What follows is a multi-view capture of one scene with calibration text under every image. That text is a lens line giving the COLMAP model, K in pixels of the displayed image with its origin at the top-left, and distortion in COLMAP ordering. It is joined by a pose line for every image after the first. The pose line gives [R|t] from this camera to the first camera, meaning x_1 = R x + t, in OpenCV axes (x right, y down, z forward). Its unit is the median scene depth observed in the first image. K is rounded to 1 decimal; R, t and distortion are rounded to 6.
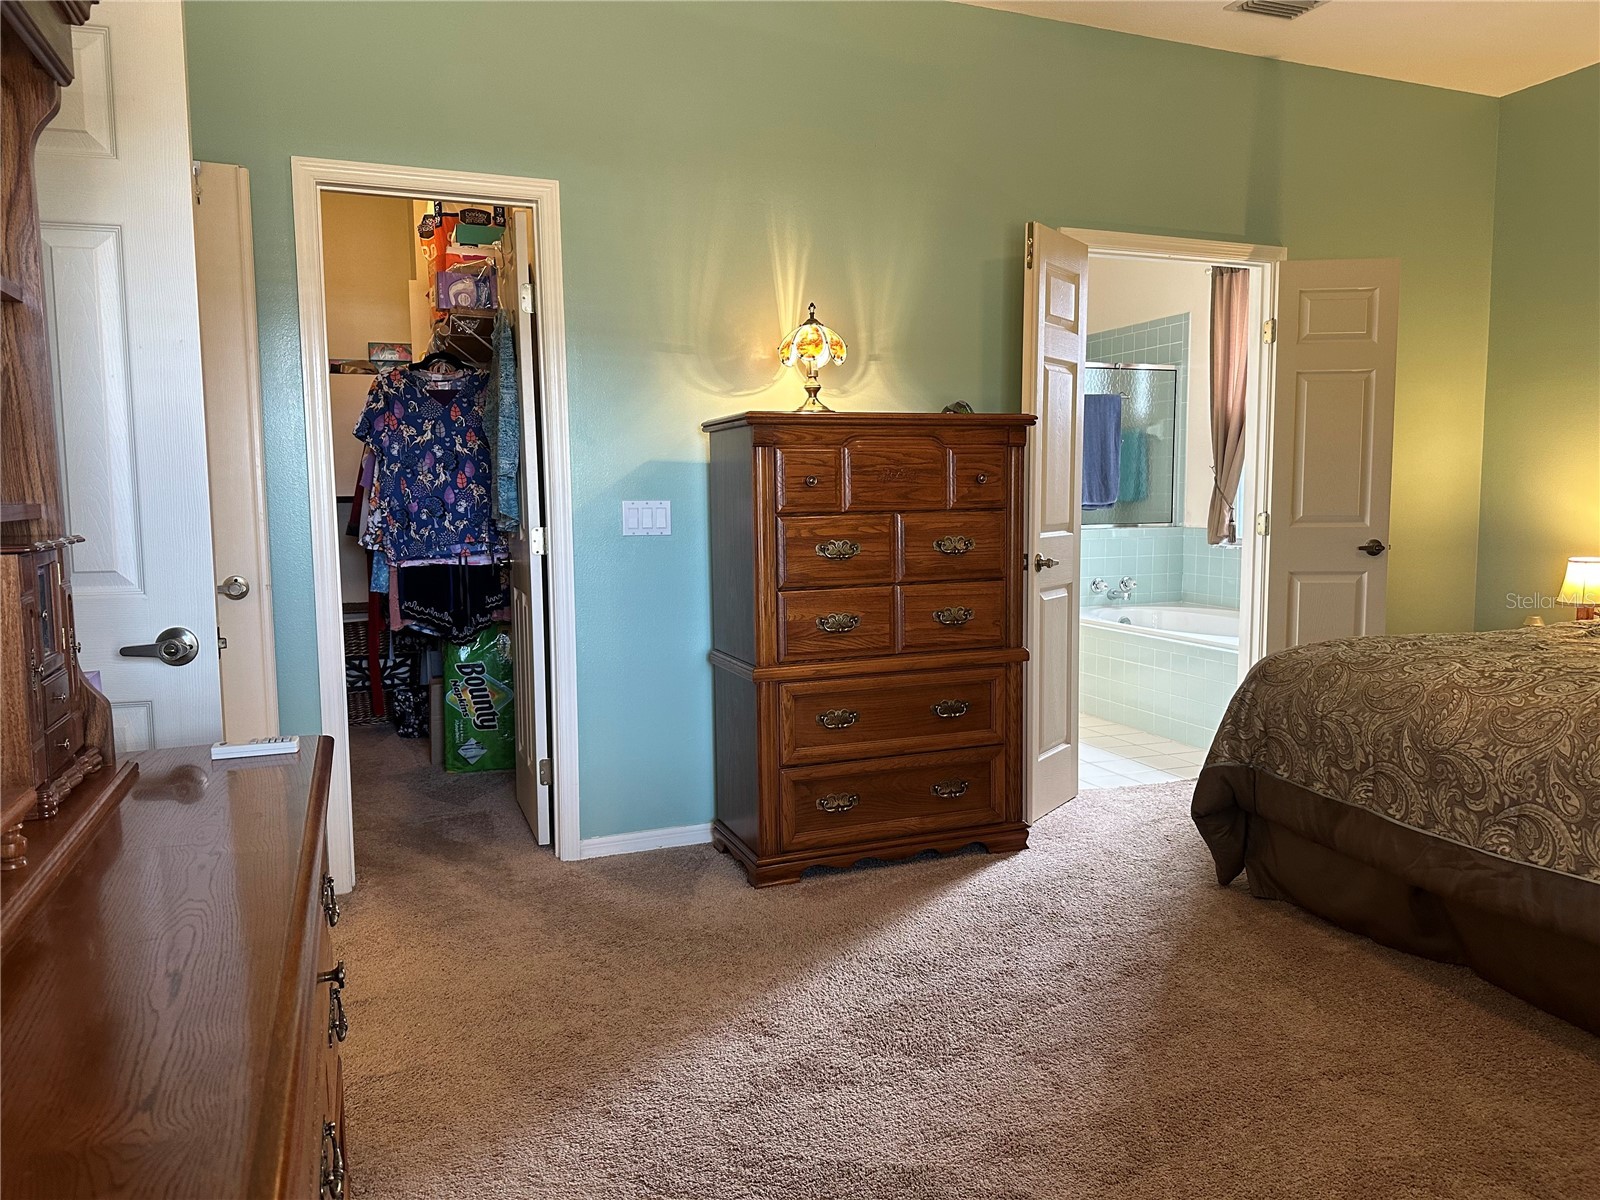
lens RADIAL K [[1116.2, 0, 800.0], [0, 1116.2, 600.0], [0, 0, 1]] dist [0.110216, -0.103604]
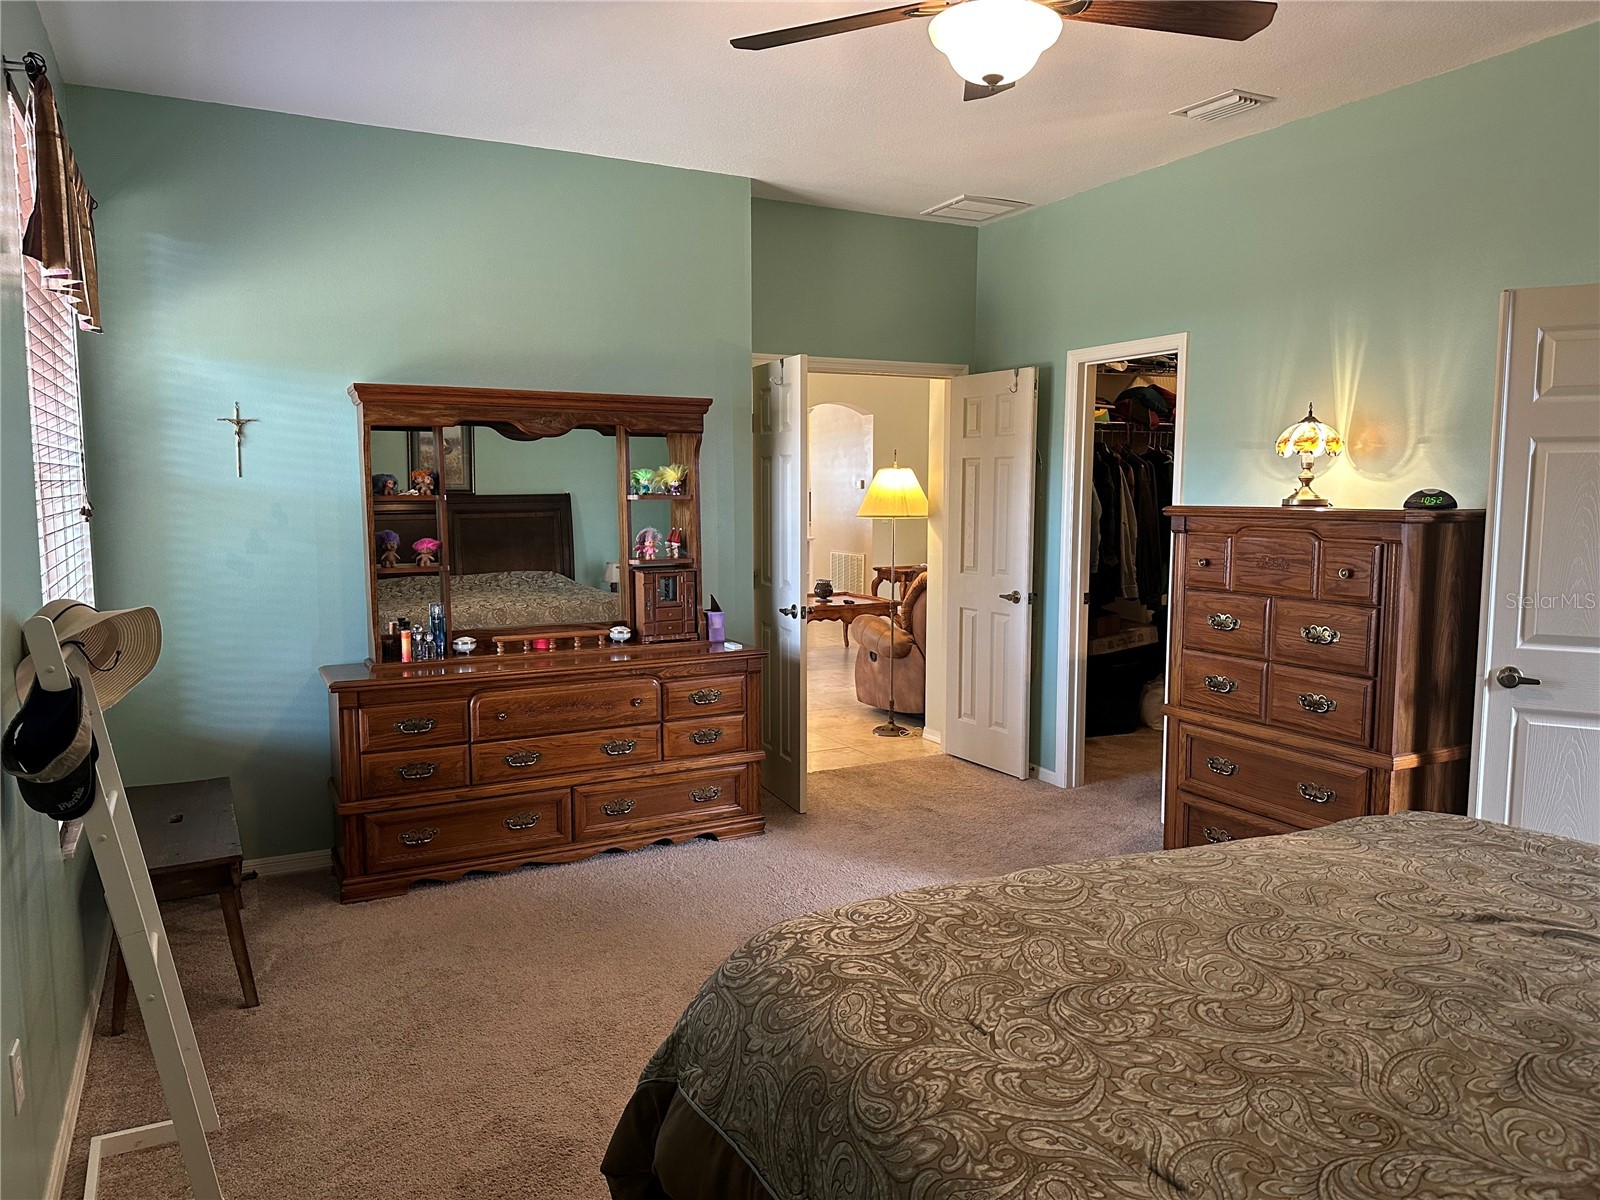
lens RADIAL K [[1116.2, 0, 800.0], [0, 1116.2, 600.0], [0, 0, 1]] dist [0.110216, -0.103604]
pose [[0.099343, 0.112887, -0.988629, 1.098370], [-0.099300, 0.989709, 0.103032, -0.138241], [0.990086, 0.087935, 0.109530, 0.398423]]
